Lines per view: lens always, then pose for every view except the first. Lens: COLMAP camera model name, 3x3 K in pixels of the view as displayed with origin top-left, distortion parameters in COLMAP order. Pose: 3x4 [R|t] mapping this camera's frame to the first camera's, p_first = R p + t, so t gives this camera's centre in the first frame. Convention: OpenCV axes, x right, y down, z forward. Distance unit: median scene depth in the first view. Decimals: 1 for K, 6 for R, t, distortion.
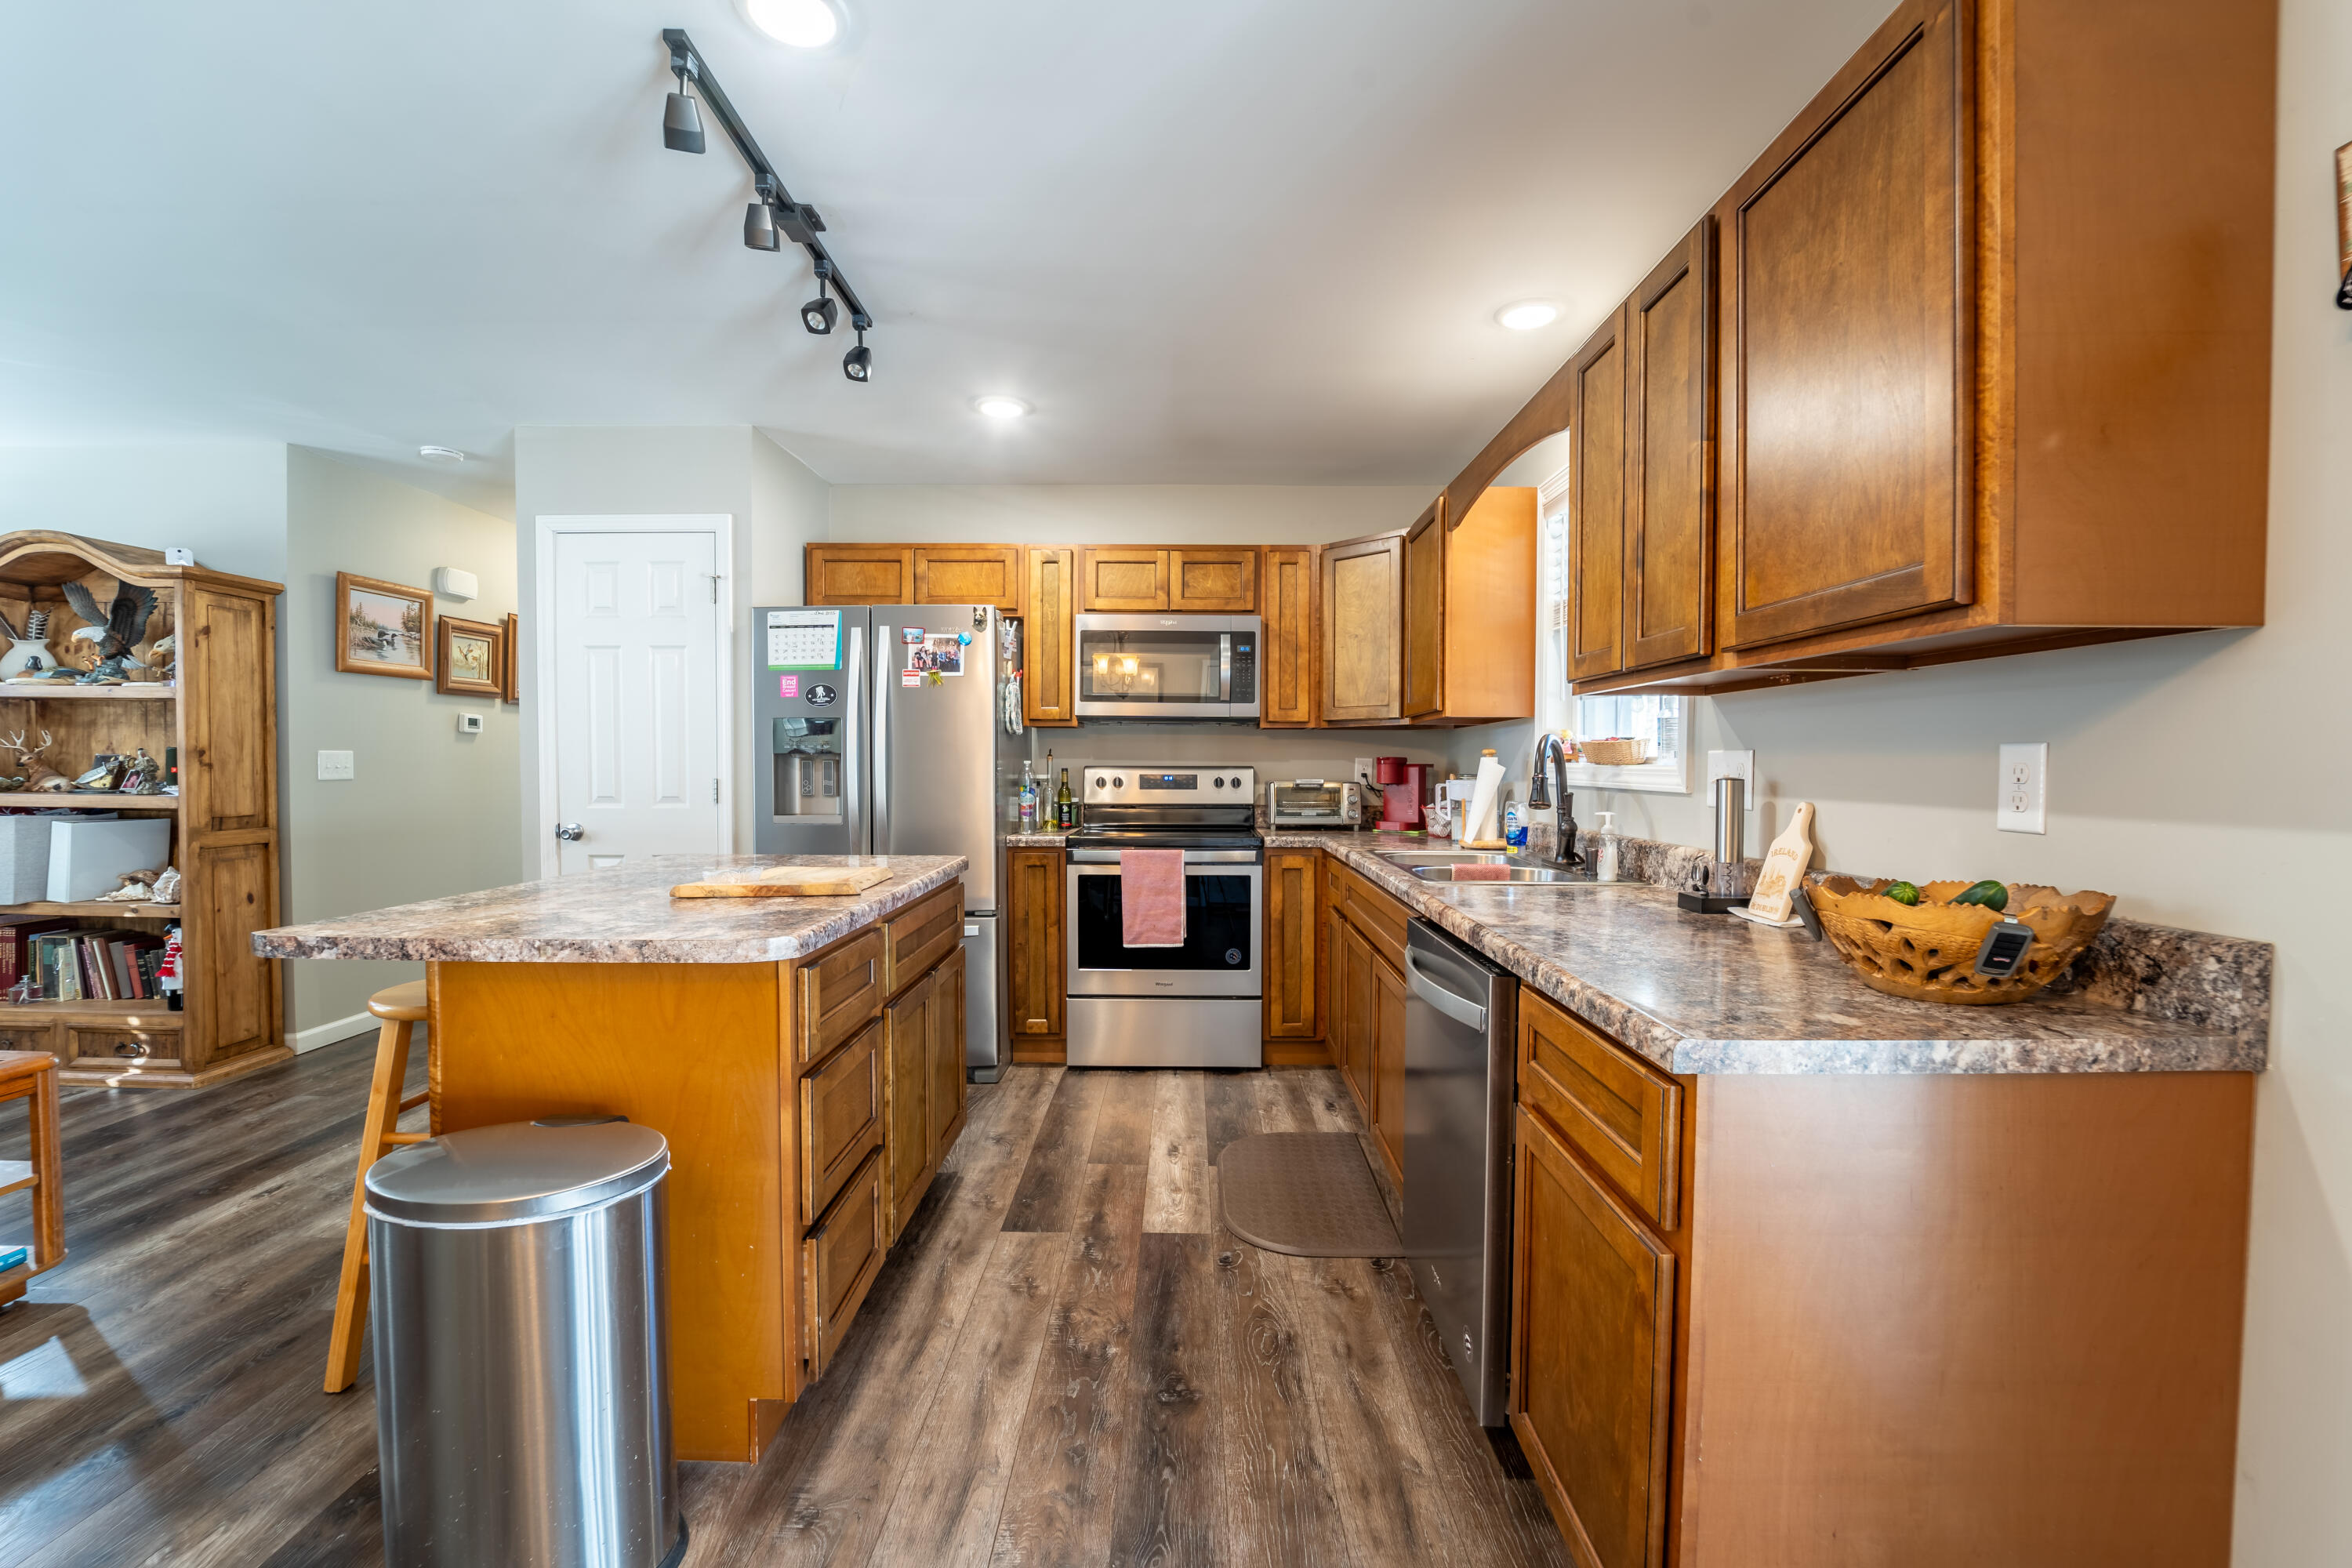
lens RADIAL K [[966.1, 0, 1176.0], [0, 966.1, 784.0], [0, 0, 1]] dist [-0.023867, -0.000286]
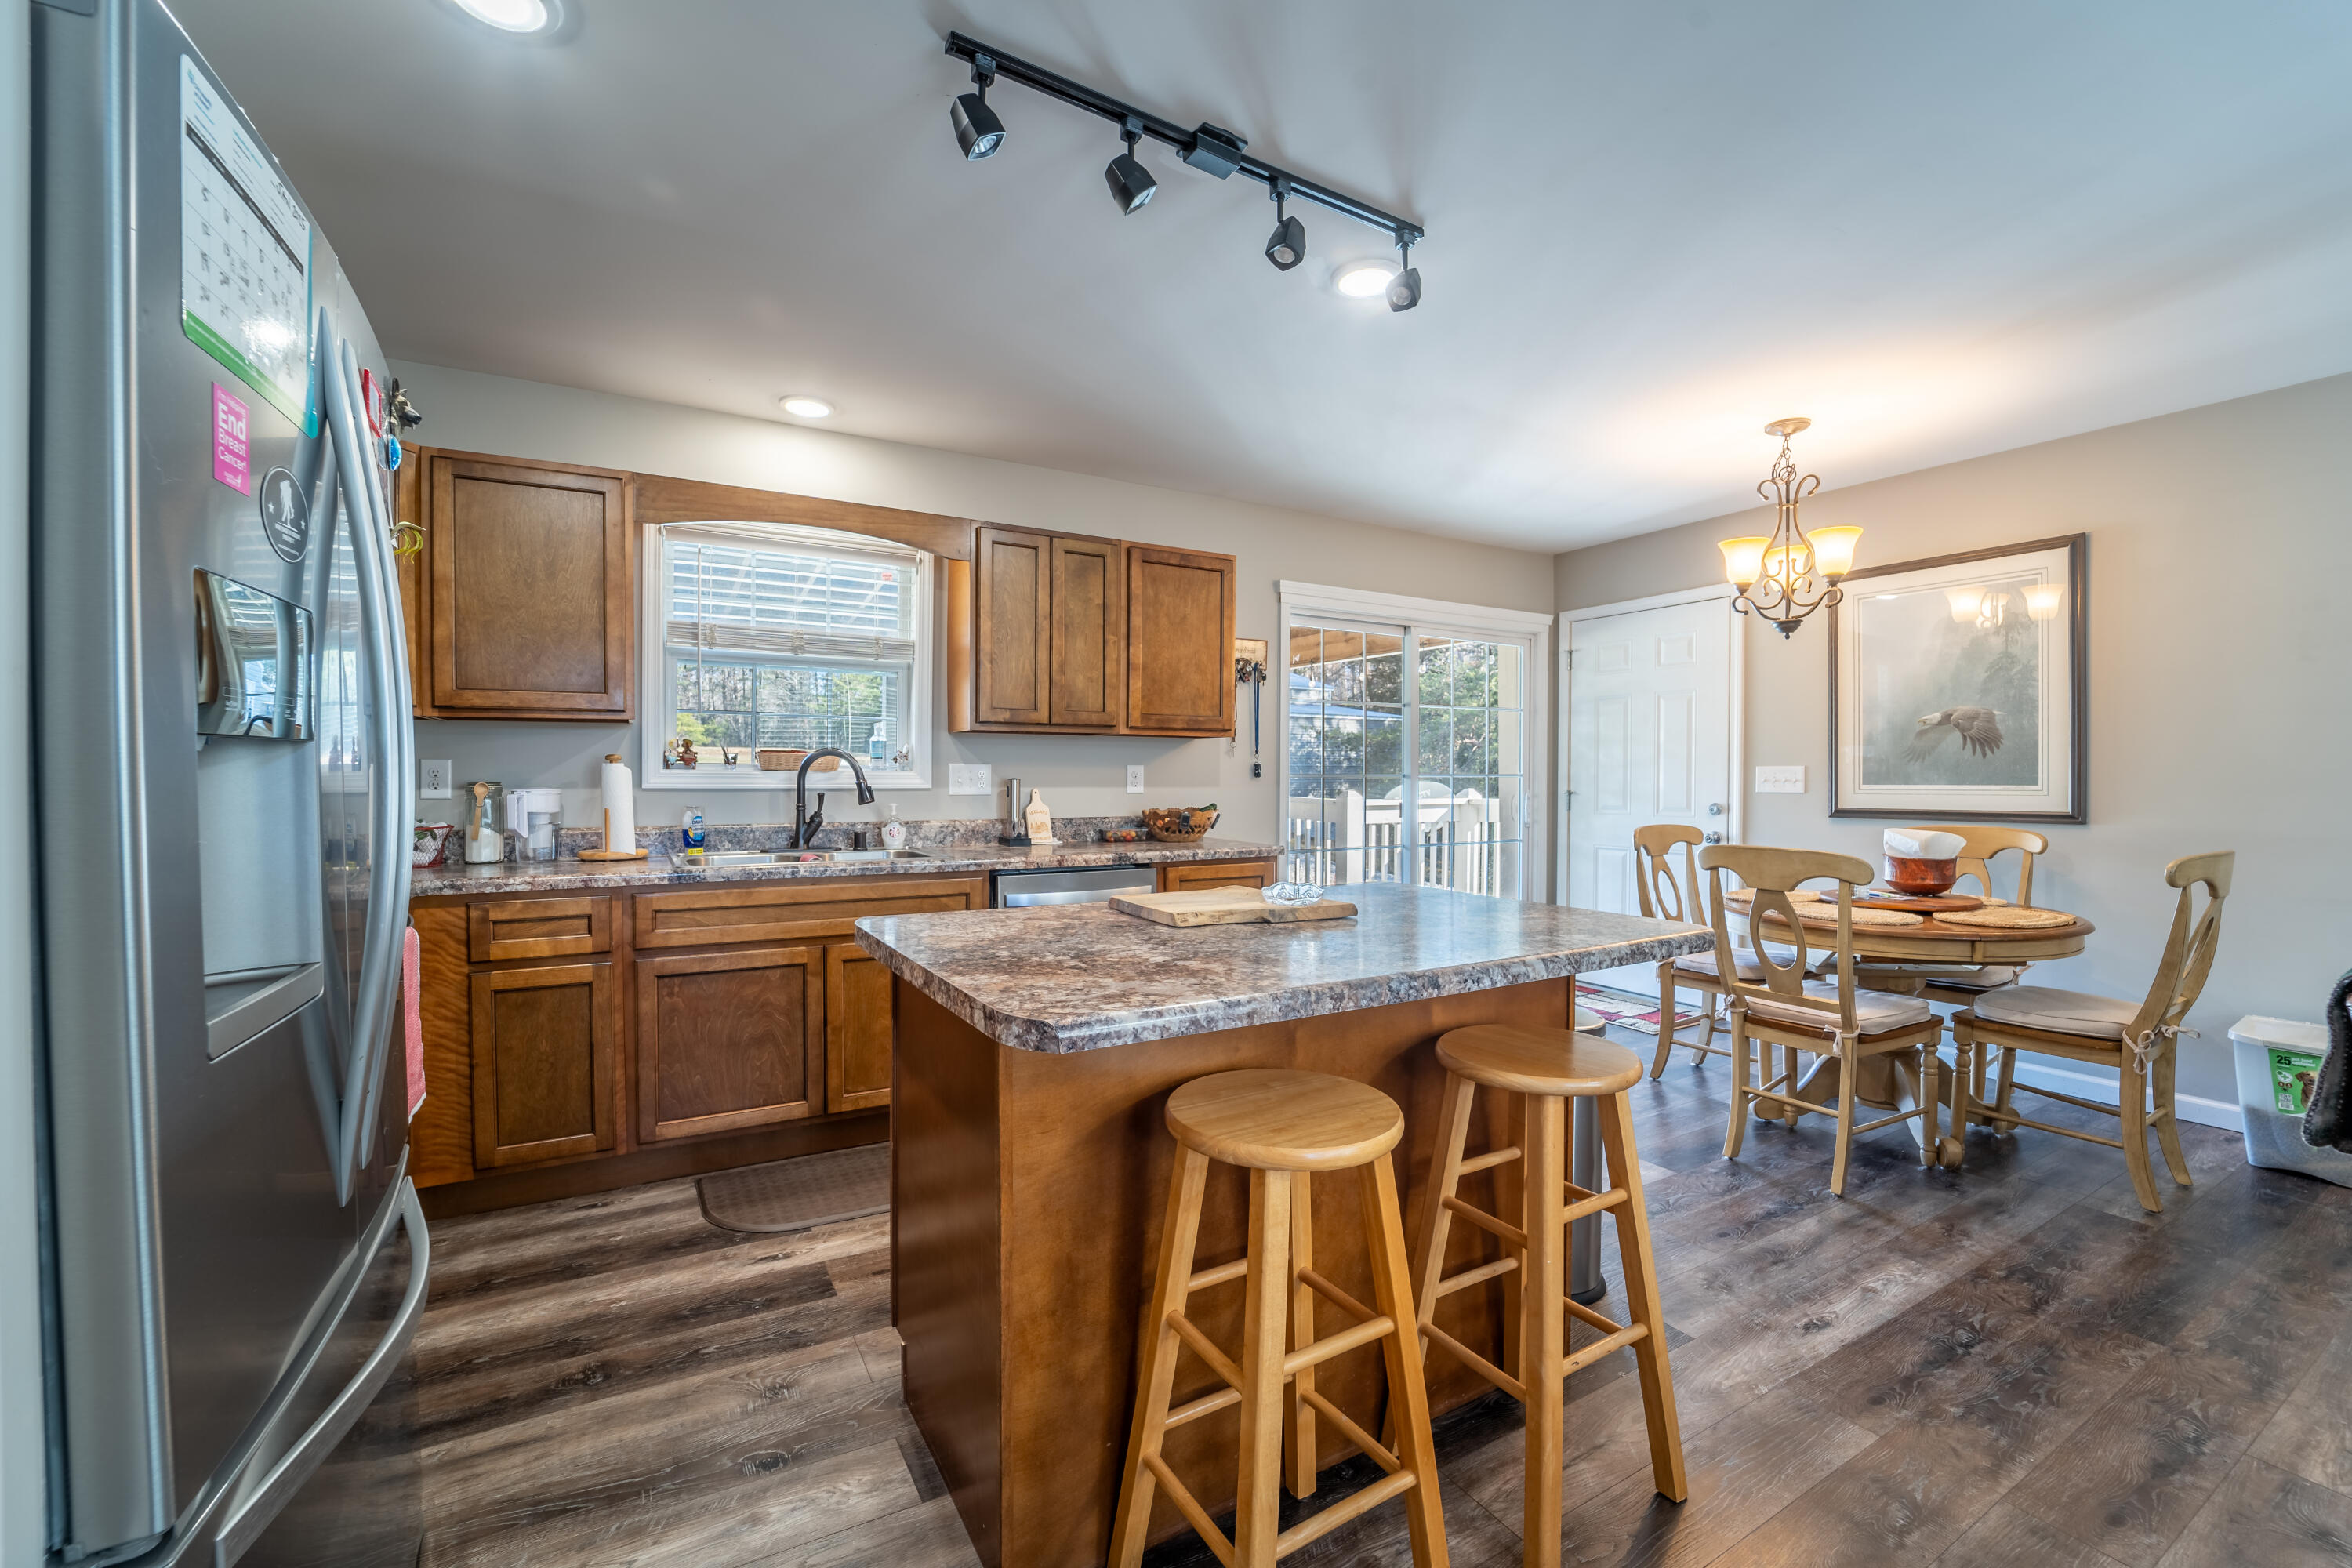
lens RADIAL K [[966.1, 0, 1176.0], [0, 966.1, 784.0], [0, 0, 1]] dist [-0.023867, -0.000286]
pose [[-0.506414, -0.016861, 0.862125, -0.707039], [0.012851, 0.999550, 0.027097, -0.023661], [-0.862194, 0.024802, -0.505970, 0.919970]]
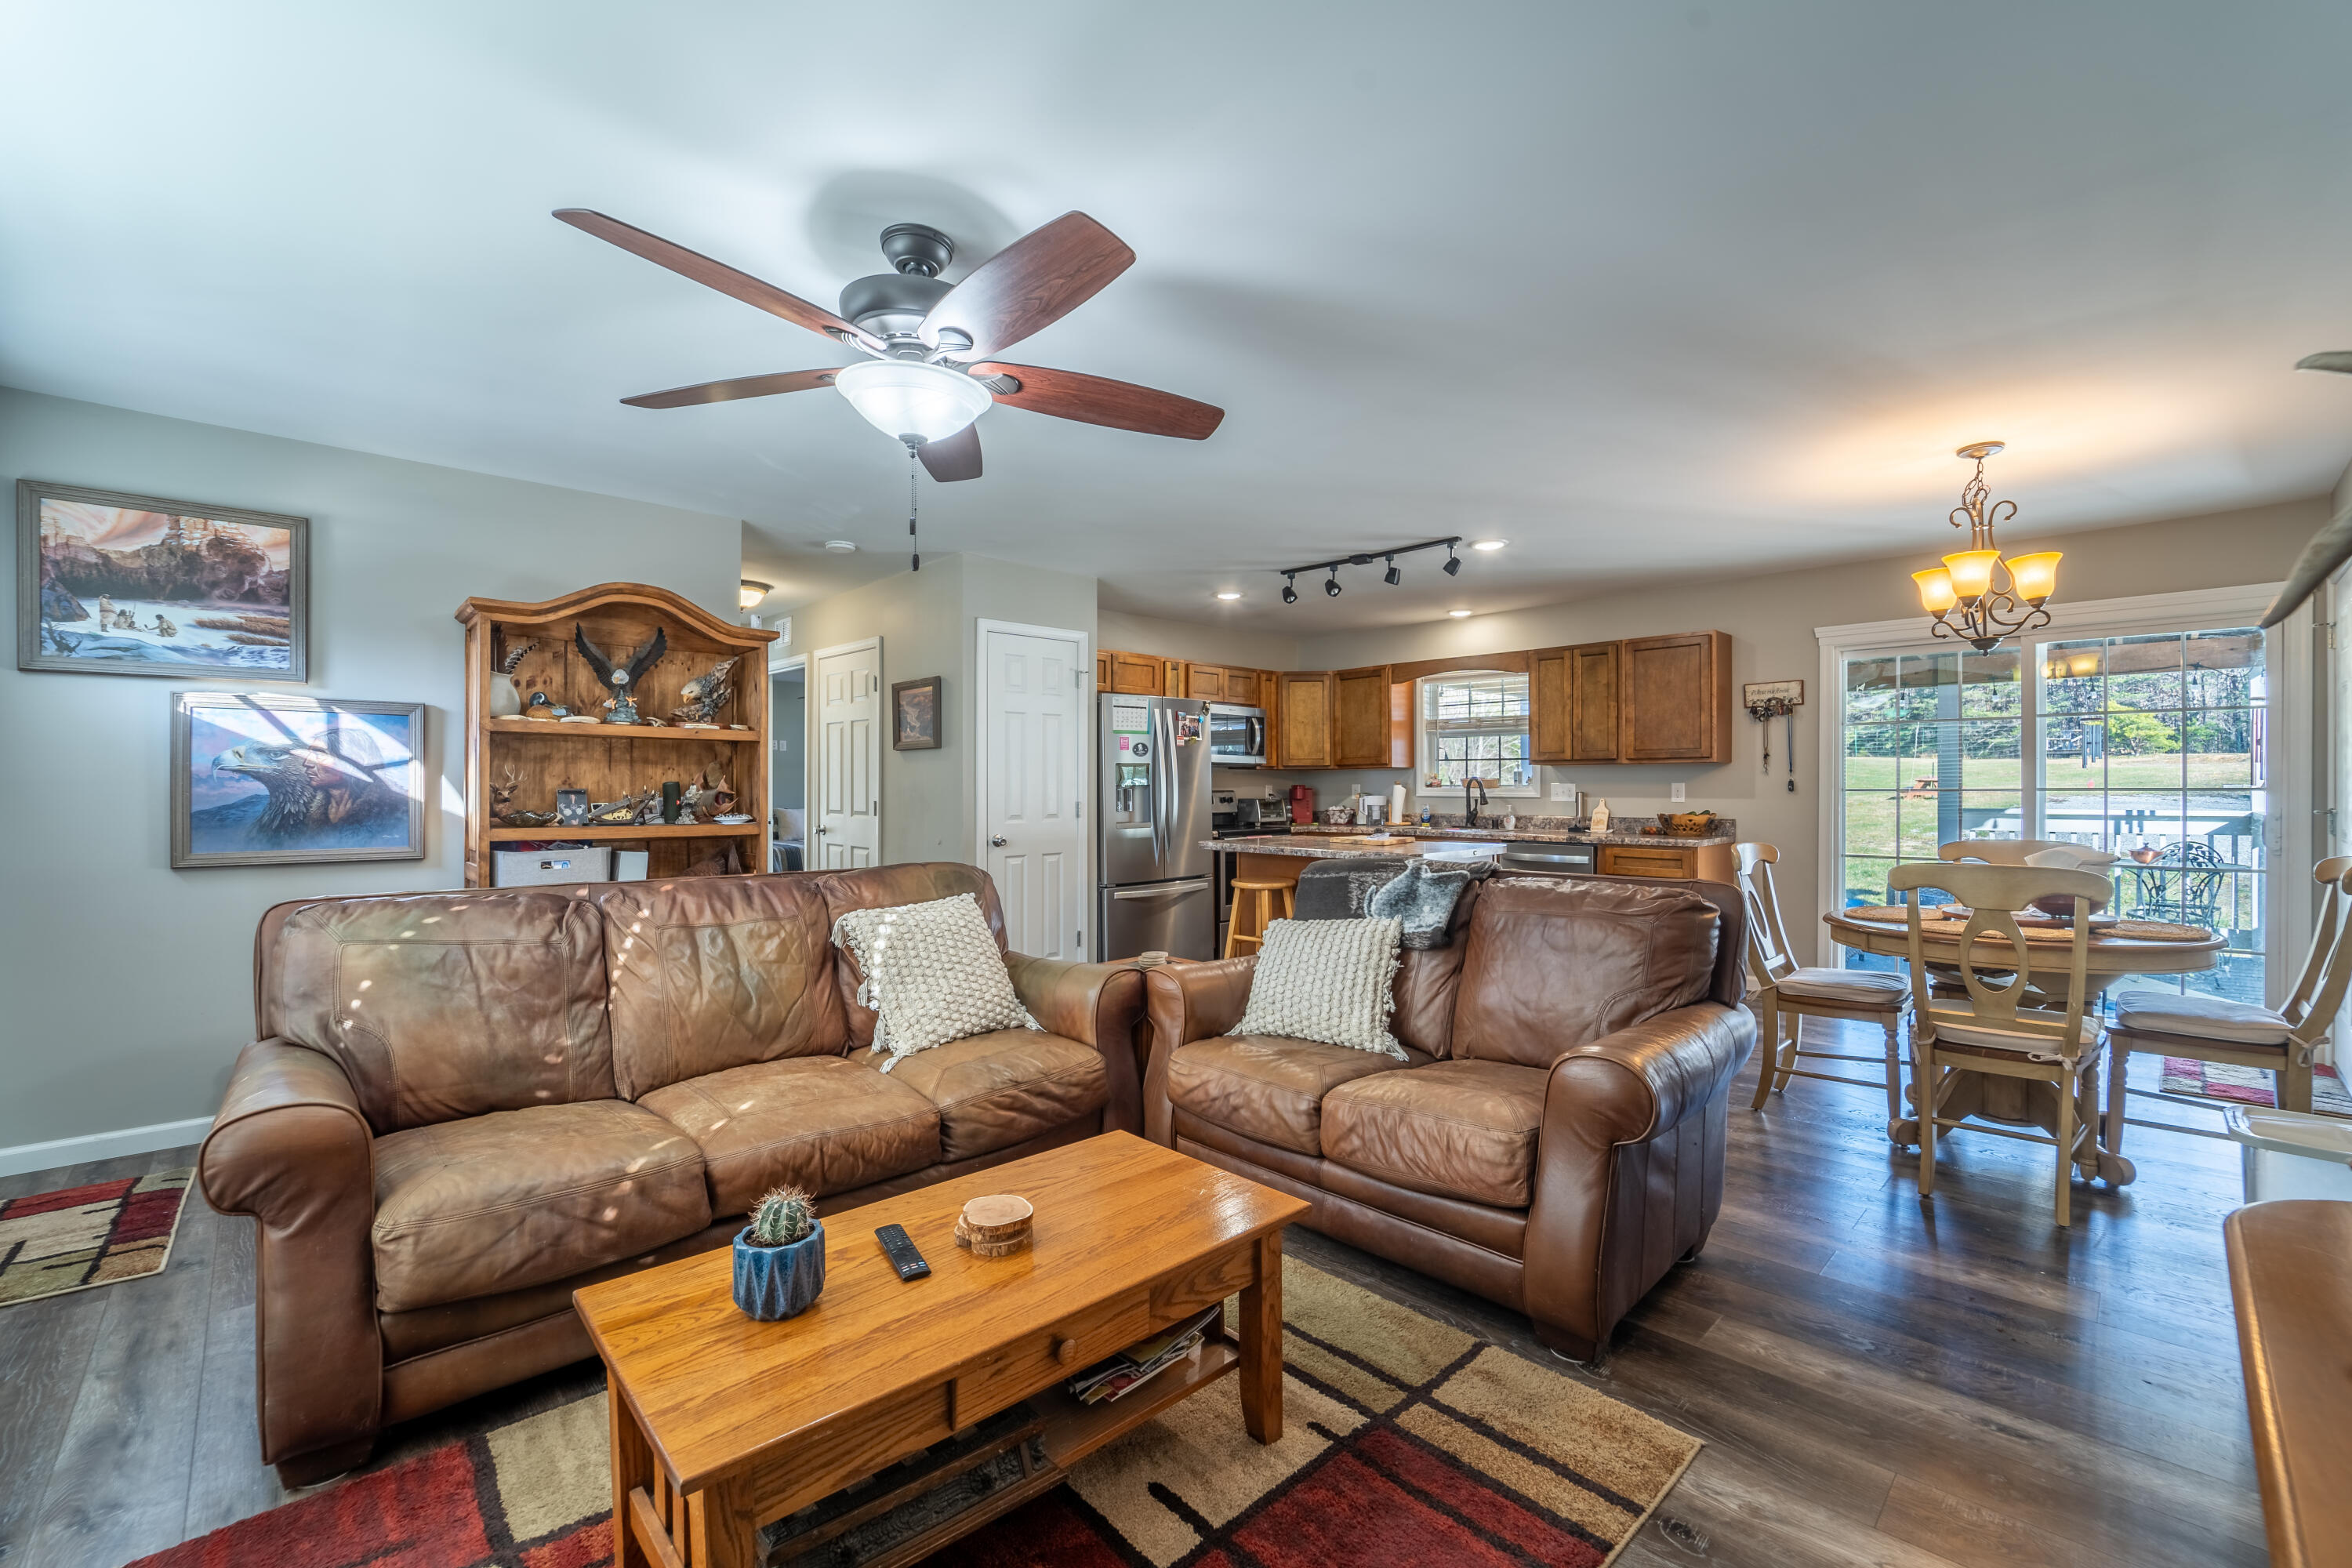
lens RADIAL K [[966.1, 0, 1176.0], [0, 966.1, 784.0], [0, 0, 1]] dist [-0.023867, -0.000286]
pose [[0.717310, -0.004893, 0.696737, -1.468213], [0.021504, 0.999654, -0.015118, -0.007070], [-0.696422, 0.025827, 0.717167, -0.223138]]
